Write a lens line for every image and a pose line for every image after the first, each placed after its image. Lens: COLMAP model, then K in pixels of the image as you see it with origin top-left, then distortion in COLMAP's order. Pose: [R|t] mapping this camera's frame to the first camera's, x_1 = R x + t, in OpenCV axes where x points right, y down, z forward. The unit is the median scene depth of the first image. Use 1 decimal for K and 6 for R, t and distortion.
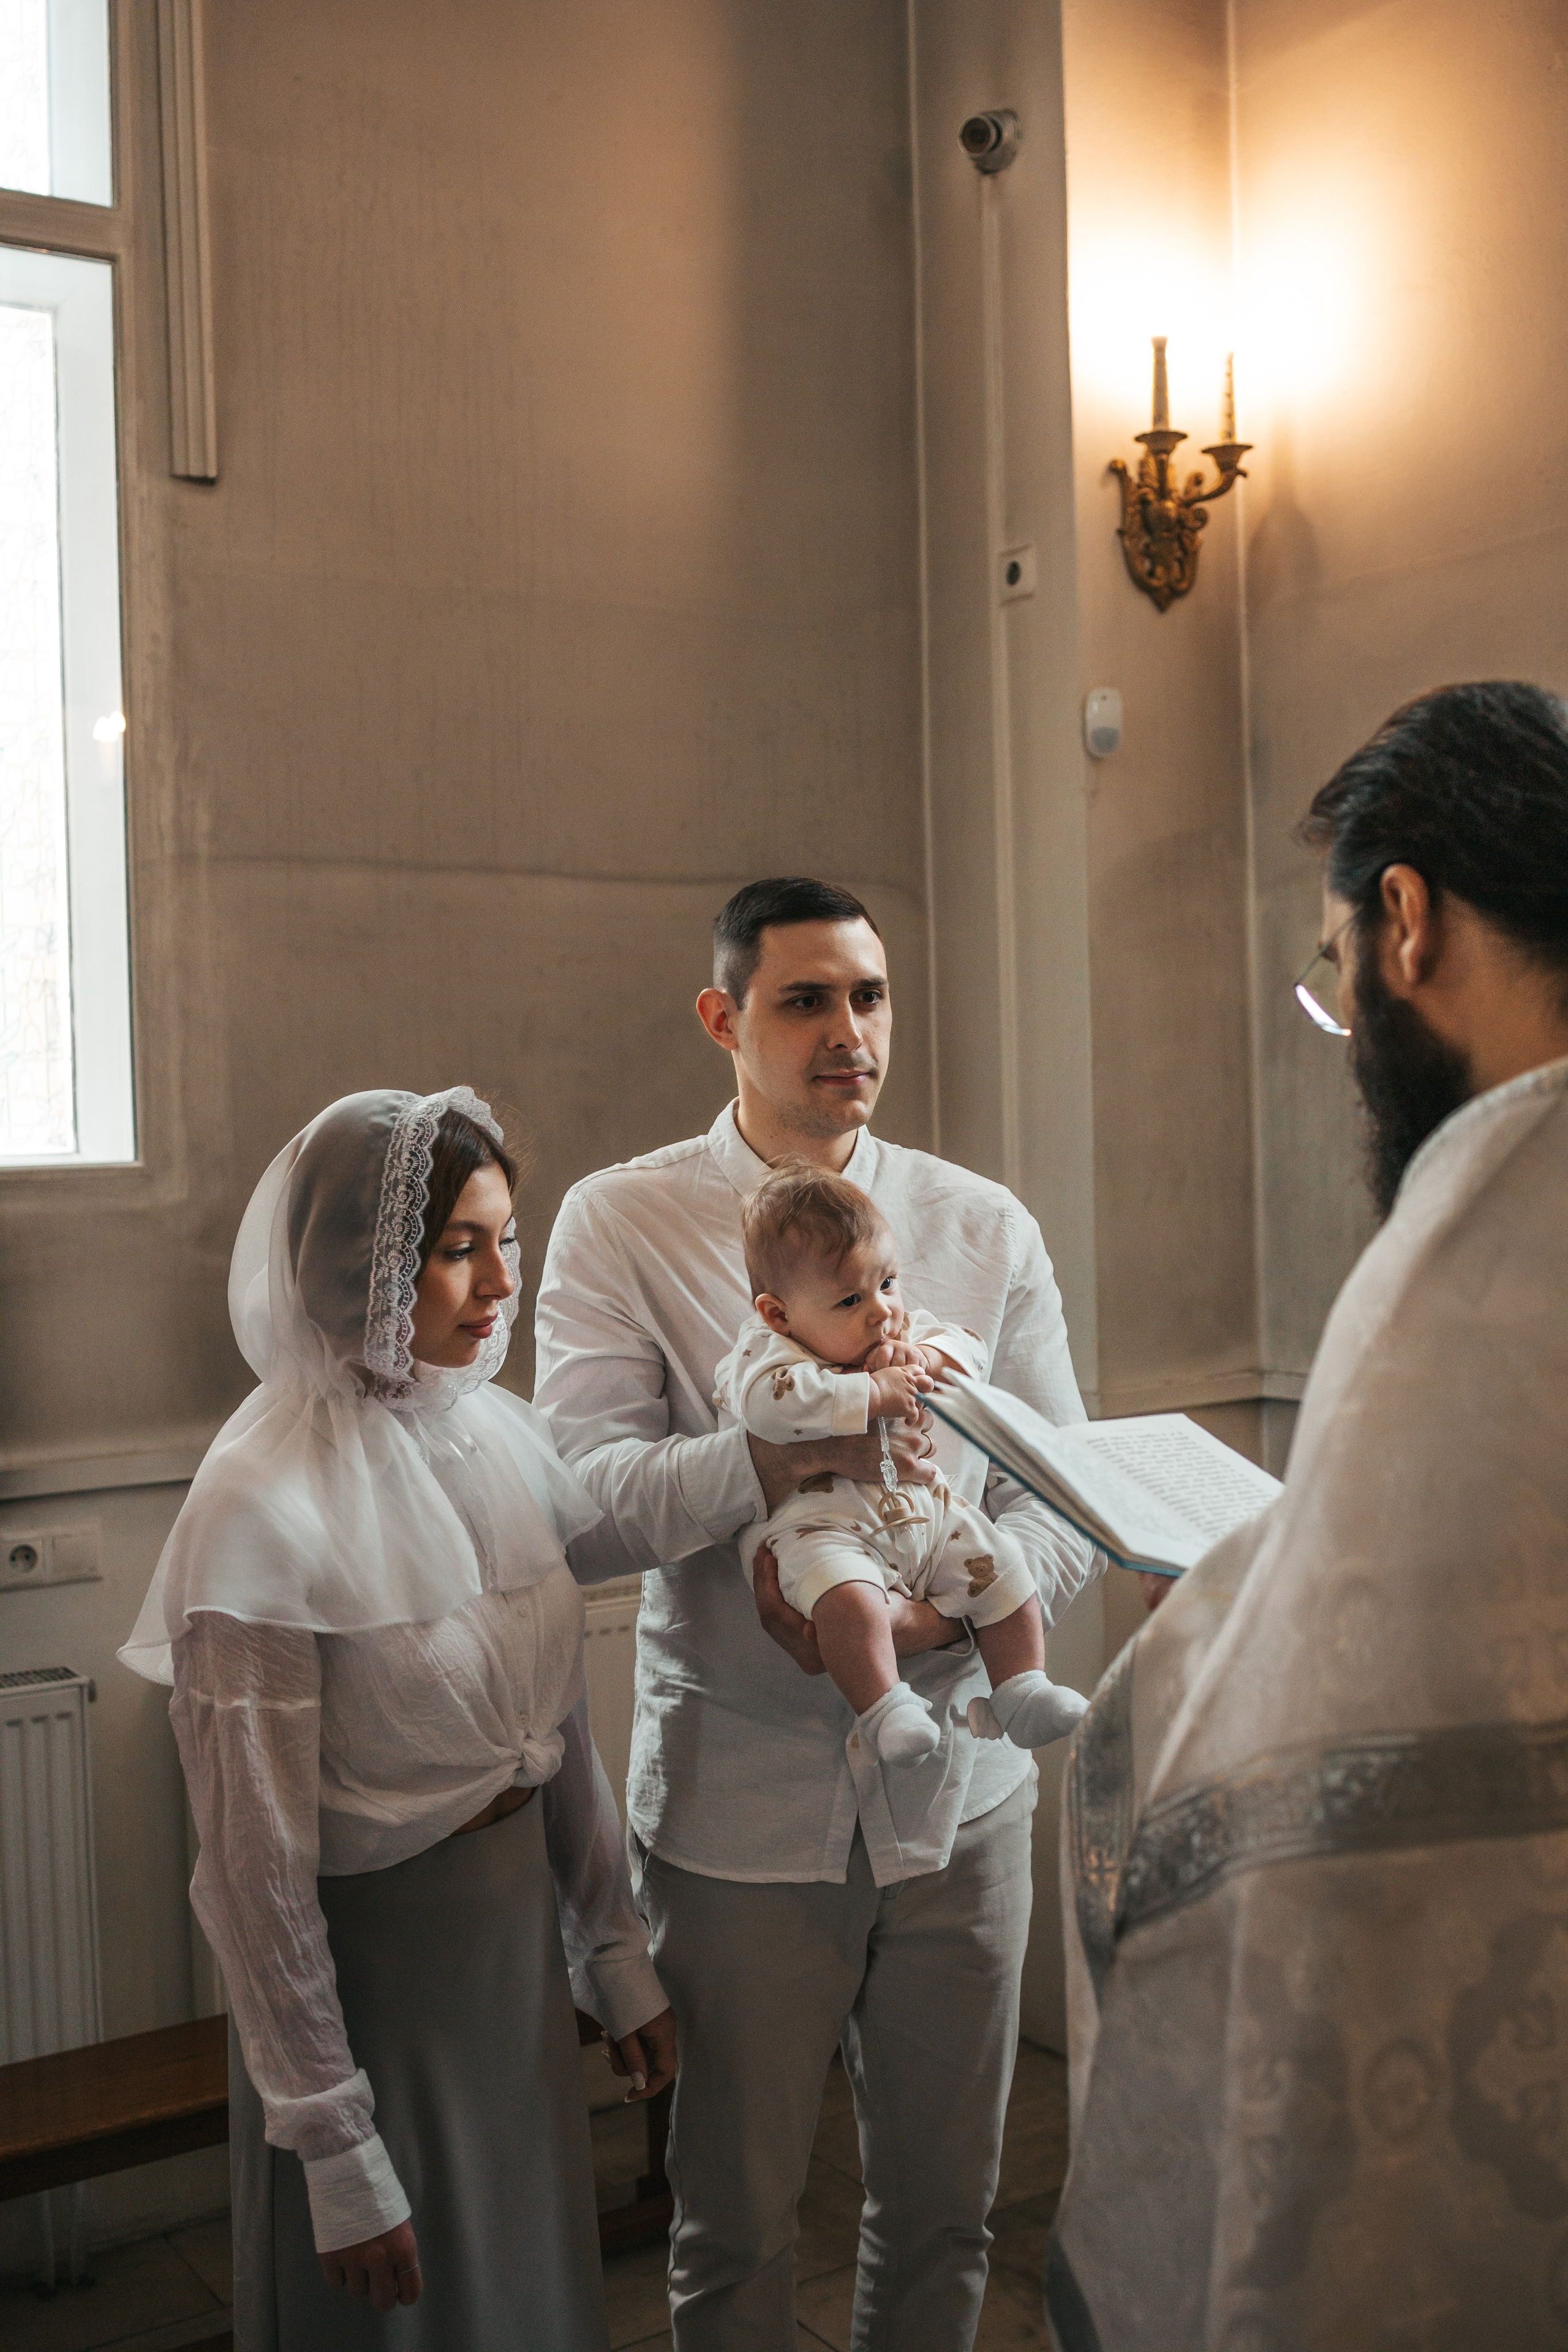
lens RADIAL K [[2386.2, 0, 791.8], [0, 2386.2, 1169.1], [0, 0, 1]] dist [-0.059526, 0.000000]
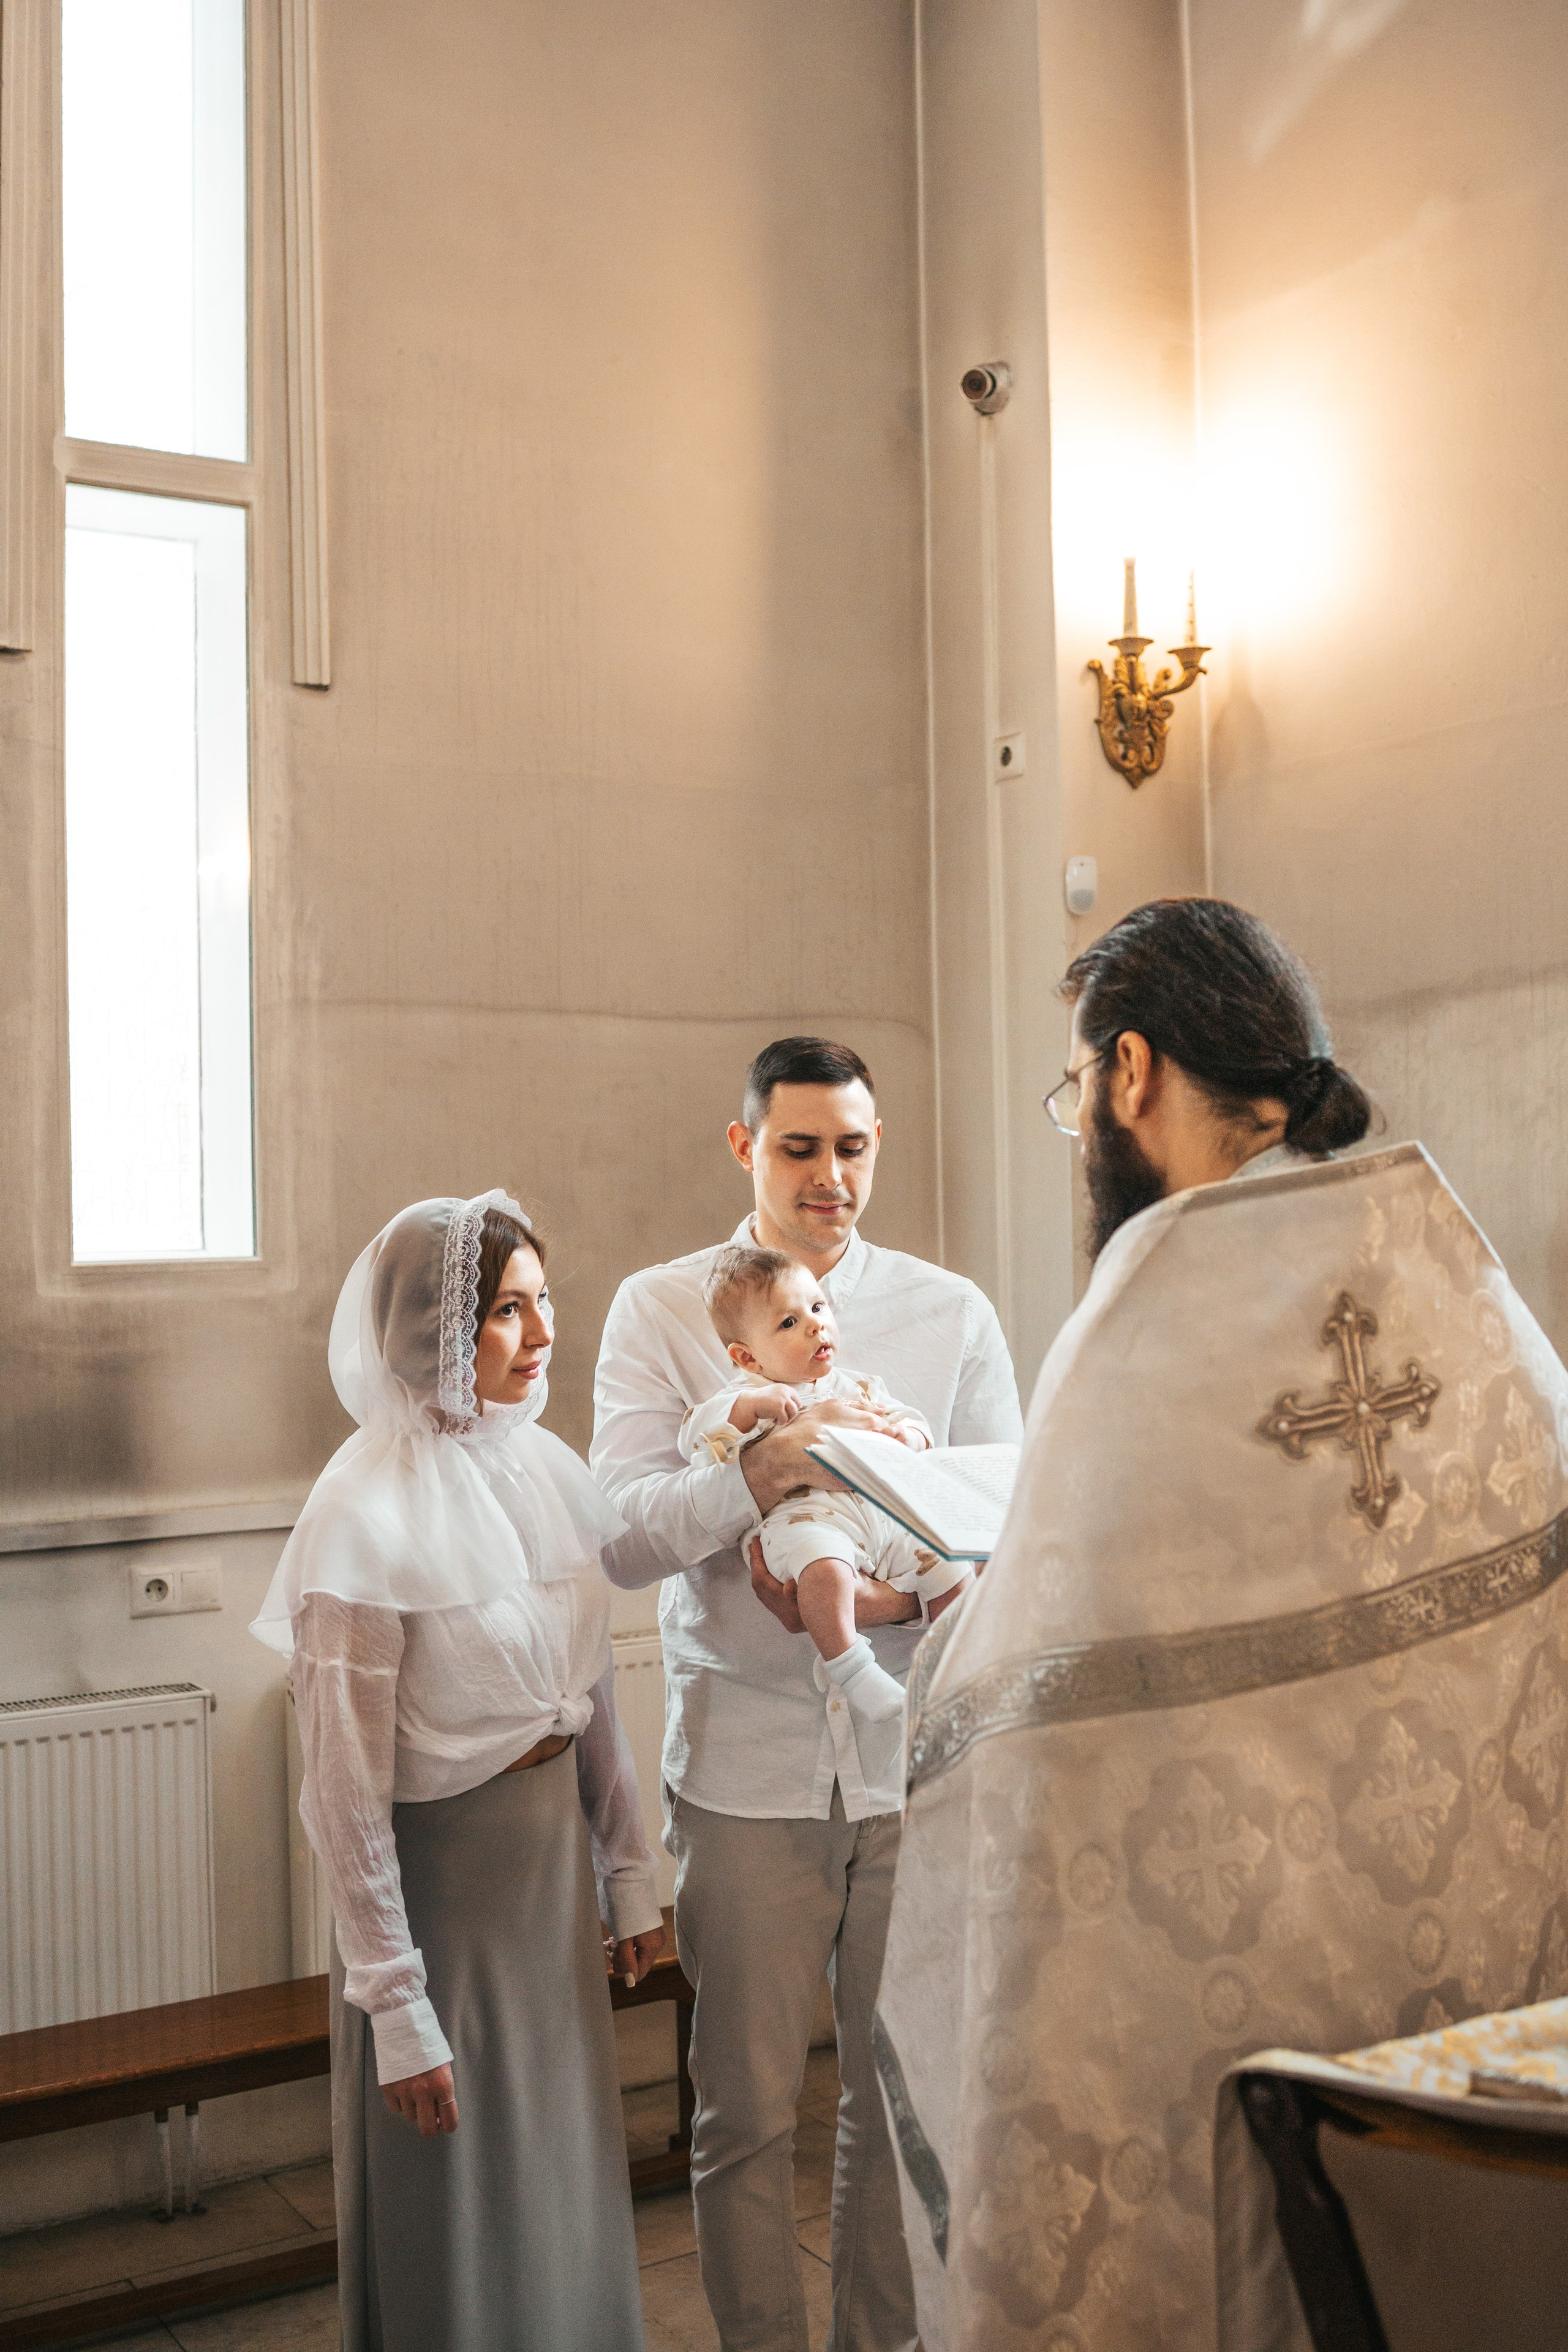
lens RADIAL K [[2386.2, 0, 772.9], [0, 2386.2, 1169.1], [0, 0, 1]] dist [-0.059526, 0.000000]
pose [[0.999032, 0.006205, -0.043561, 0.034365], [-0.007758, 0.999337, -0.035569, -0.006722], [0.043311, 0.035873, 0.998417, -0.179412]]
